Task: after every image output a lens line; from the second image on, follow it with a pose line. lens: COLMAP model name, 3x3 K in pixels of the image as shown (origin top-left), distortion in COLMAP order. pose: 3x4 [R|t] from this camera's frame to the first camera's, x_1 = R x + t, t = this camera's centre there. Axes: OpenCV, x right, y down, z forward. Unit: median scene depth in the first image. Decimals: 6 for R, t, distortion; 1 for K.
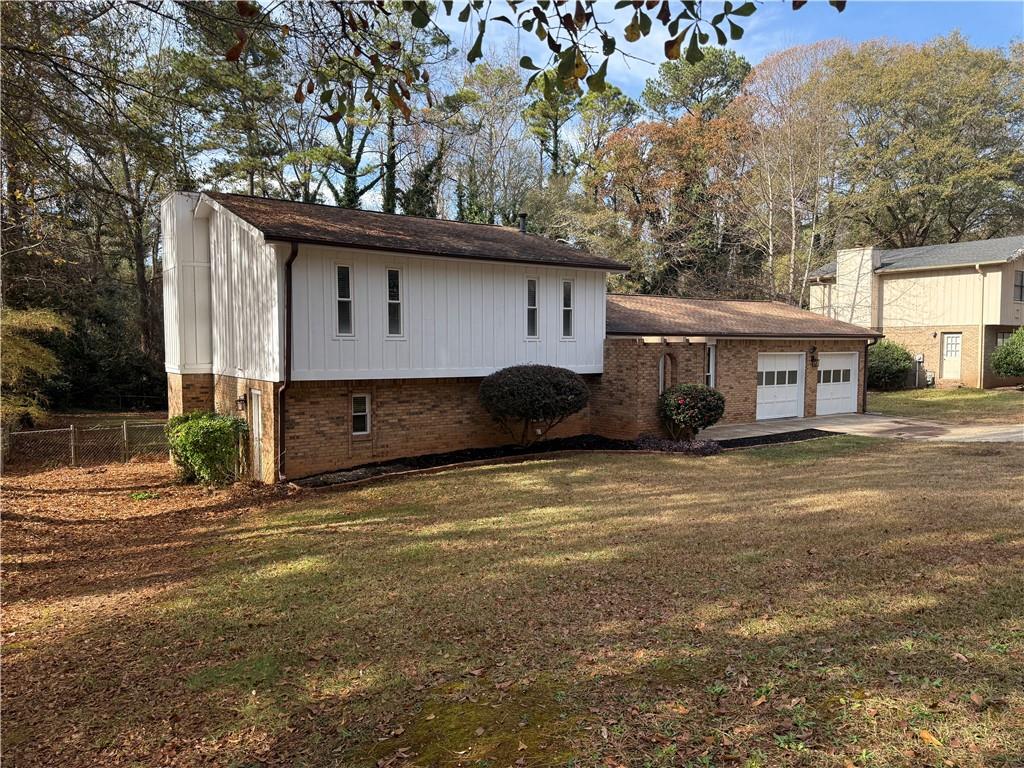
lens RADIAL K [[721.8, 0, 506.2], [0, 721.8, 392.0], [0, 0, 1]] dist [0.139274, -0.257406]
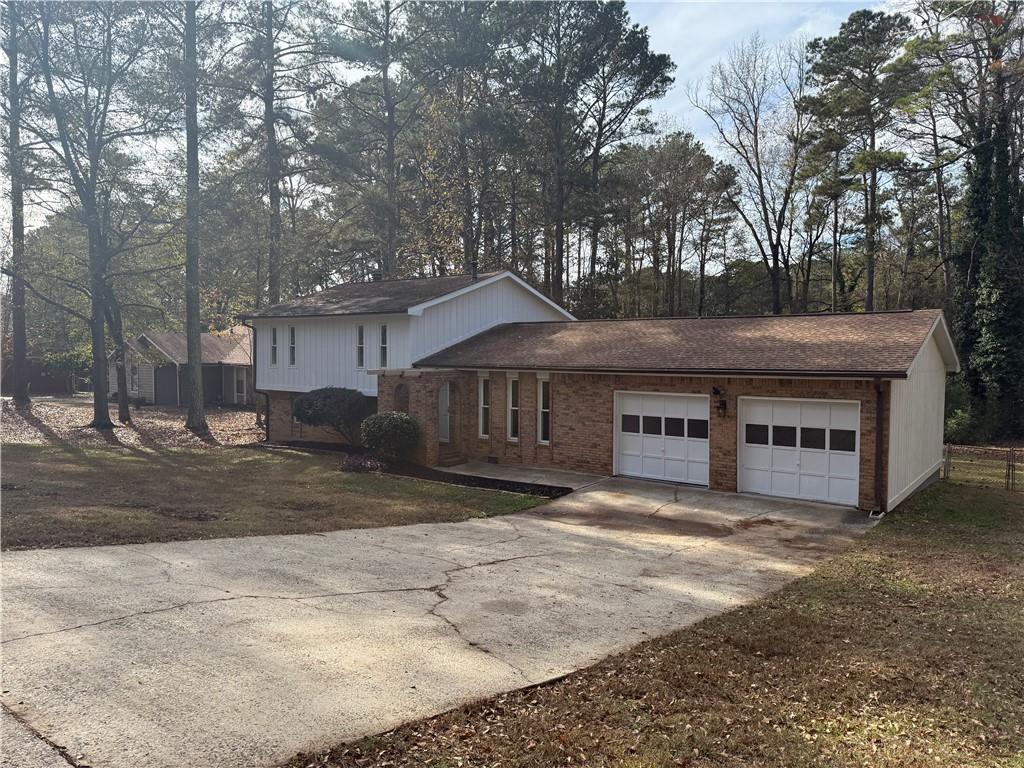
lens RADIAL K [[721.8, 0, 506.2], [0, 721.8, 392.0], [0, 0, 1]] dist [0.139274, -0.257406]
pose [[0.296704, 0.031001, -0.954466, 1.116659], [-0.088379, 0.996075, 0.004879, -0.047252], [0.950871, 0.082907, 0.298280, 0.668614]]
